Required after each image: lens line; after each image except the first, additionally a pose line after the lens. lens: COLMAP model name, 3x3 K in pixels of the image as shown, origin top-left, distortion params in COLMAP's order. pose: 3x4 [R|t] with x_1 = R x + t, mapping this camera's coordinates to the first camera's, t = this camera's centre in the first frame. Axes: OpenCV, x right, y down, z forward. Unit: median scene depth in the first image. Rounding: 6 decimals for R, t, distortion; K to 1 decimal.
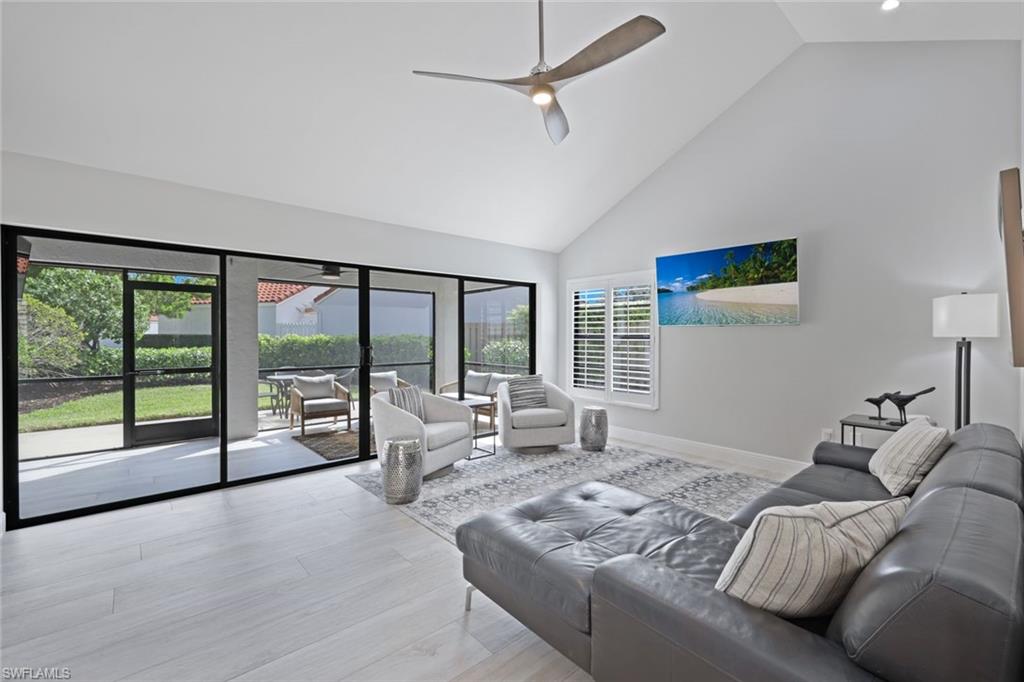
lens RADIAL K [[433.8, 0, 505.2], [0, 433.8, 338.3], [0, 0, 1]] dist [0.003902, 0.000392]
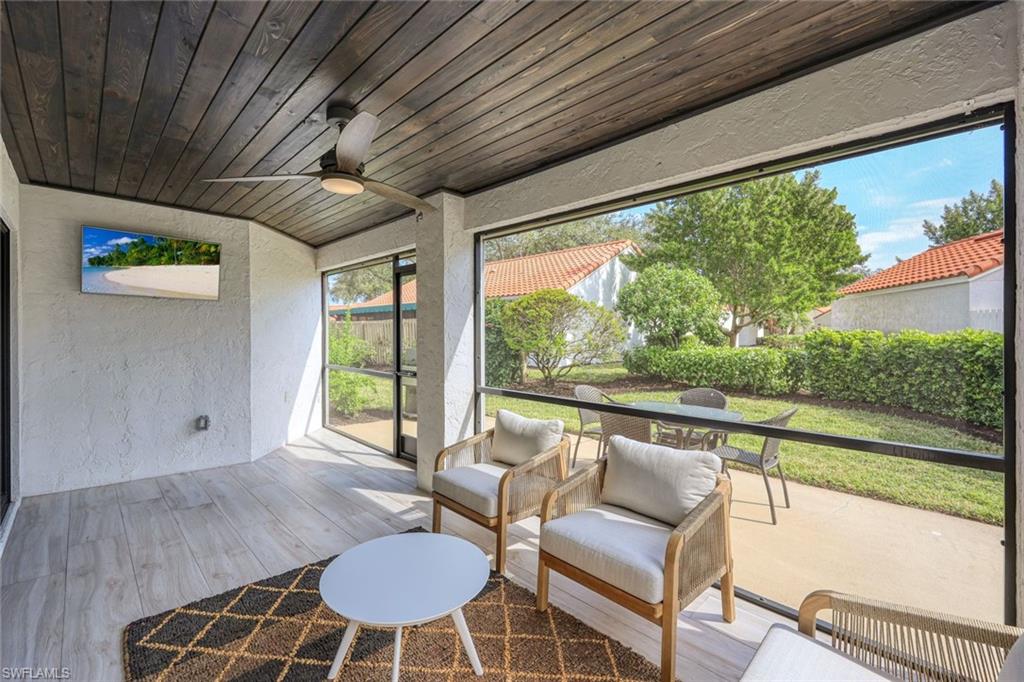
lens RADIAL K [[433.8, 0, 503.9], [0, 433.8, 335.9], [0, 0, 1]] dist [0.003902, 0.000392]
pose [[0.067934, 0.009067, -0.997649, 0.022707], [-0.011161, 0.999903, 0.008328, -0.002290], [0.997627, 0.010569, 0.068029, 1.170886]]
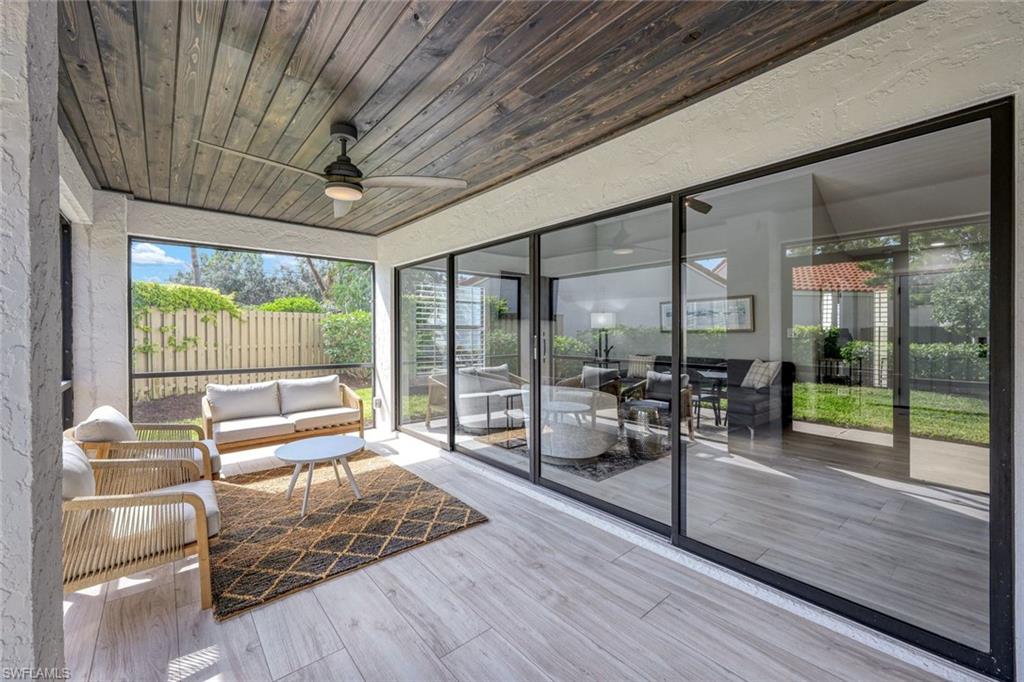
lens RADIAL K [[414.9, 0, 497.7], [0, 414.9, 341.3], [0, 0, 1]] dist [-0.000578, 0.000799]
pose [[0.031385, -0.021810, 0.999269, -0.875441], [0.006414, 0.999746, 0.021619, 0.011517], [-0.999487, 0.005731, 0.031517, 0.855804]]
